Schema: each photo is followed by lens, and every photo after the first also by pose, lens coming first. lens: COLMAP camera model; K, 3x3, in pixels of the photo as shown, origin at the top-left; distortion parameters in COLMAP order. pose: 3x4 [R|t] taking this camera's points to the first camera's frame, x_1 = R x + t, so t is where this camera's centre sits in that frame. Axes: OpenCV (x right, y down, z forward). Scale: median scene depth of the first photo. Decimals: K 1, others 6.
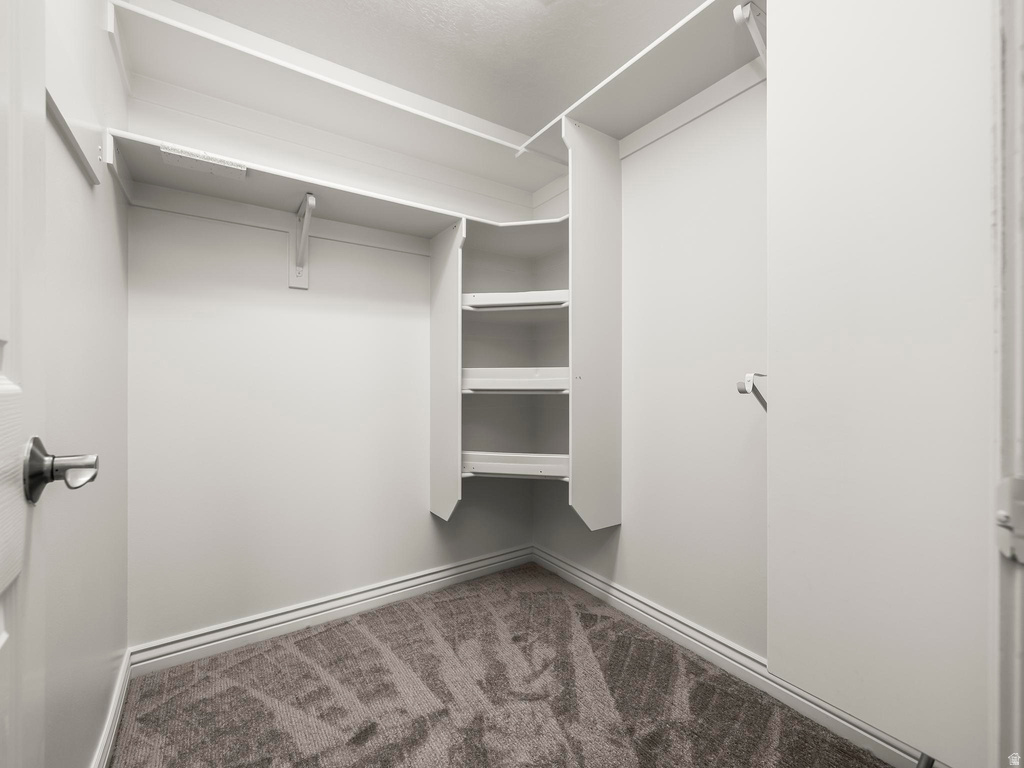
lens RADIAL K [[431.5, 0, 509.4], [0, 431.5, 391.2], [0, 0, 1]] dist [-0.001074, 0.000549]
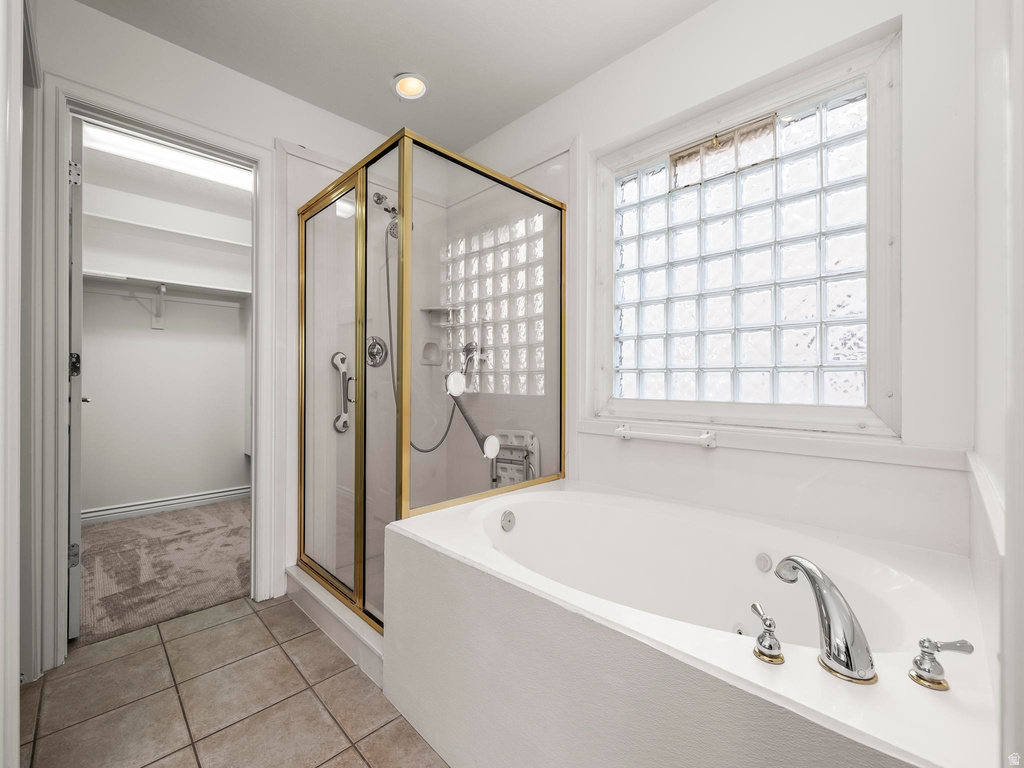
lens RADIAL K [[431.5, 0, 504.5], [0, 431.5, 382.0], [0, 0, 1]] dist [-0.001074, 0.000549]
pose [[0.983488, 0.001167, 0.180967, 0.832777], [0.000584, 0.999954, -0.009624, 0.014787], [-0.180970, 0.009571, 0.983442, -1.416439]]
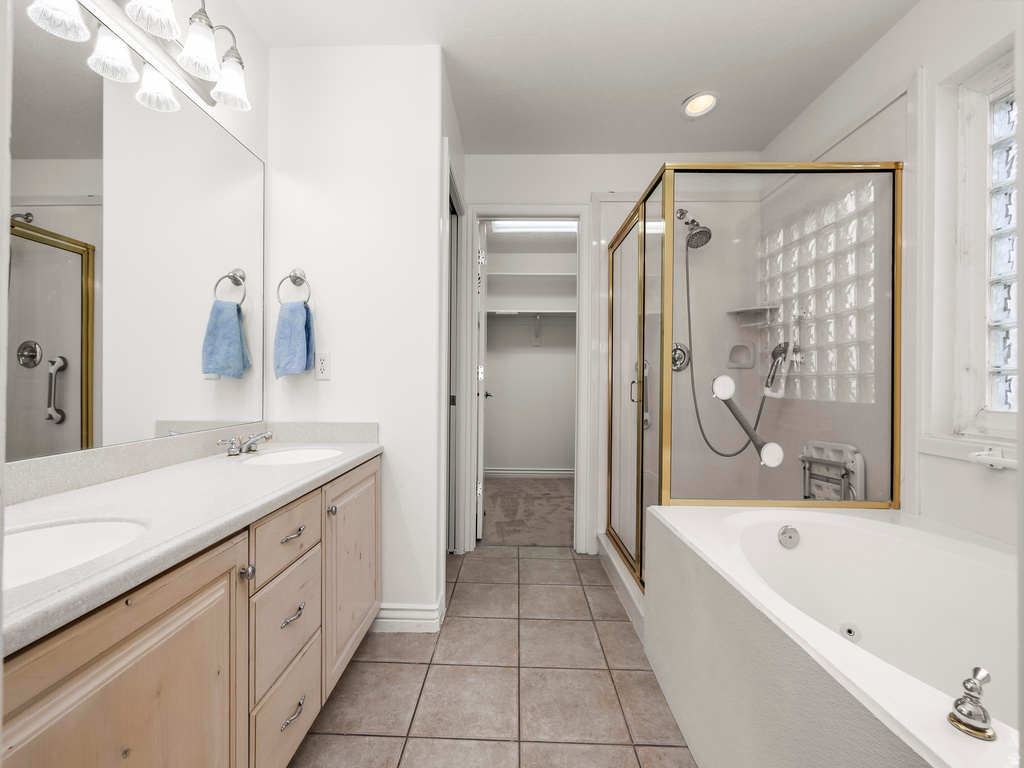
lens RADIAL K [[431.5, 0, 507.2], [0, 431.5, 386.3], [0, 0, 1]] dist [-0.001074, 0.000549]
pose [[0.817050, 0.011804, -0.576445, 1.116498], [-0.016082, 0.999868, -0.002320, 0.017749], [0.576342, 0.011166, 0.817132, -1.568203]]
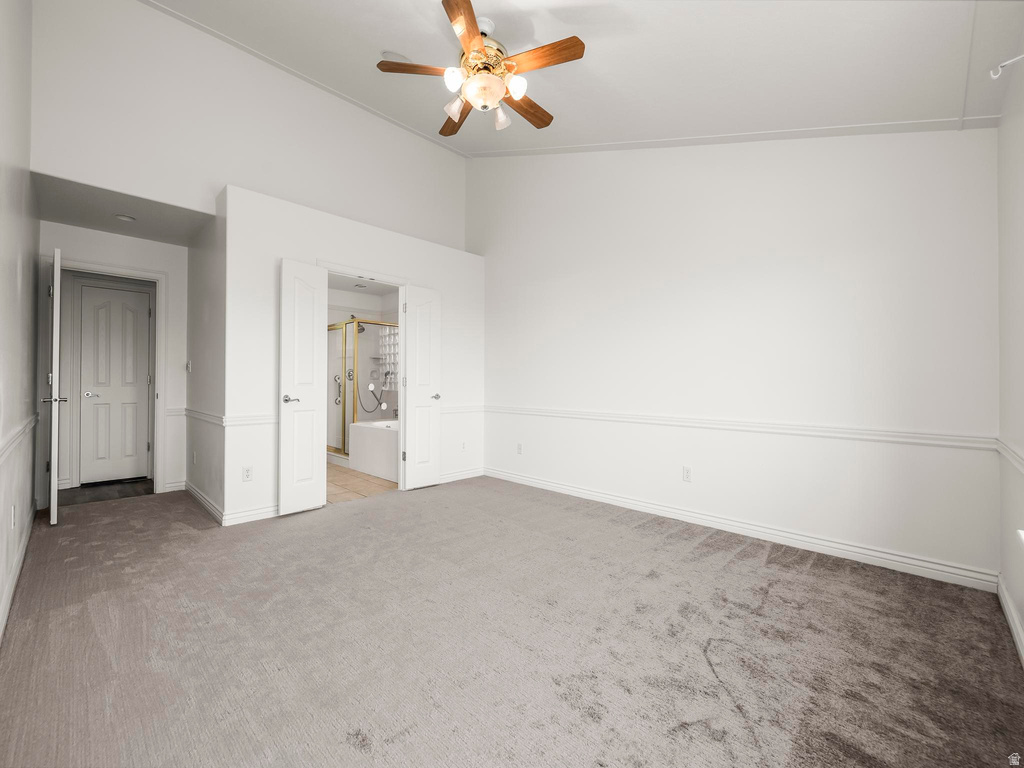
lens RADIAL K [[431.5, 0, 509.0], [0, 431.5, 384.2], [0, 0, 1]] dist [-0.001074, 0.000549]
pose [[0.979183, 0.010708, 0.202698, 1.366439], [-0.009270, 0.999925, -0.008040, 0.001959], [-0.202768, 0.005994, 0.979208, -4.522447]]
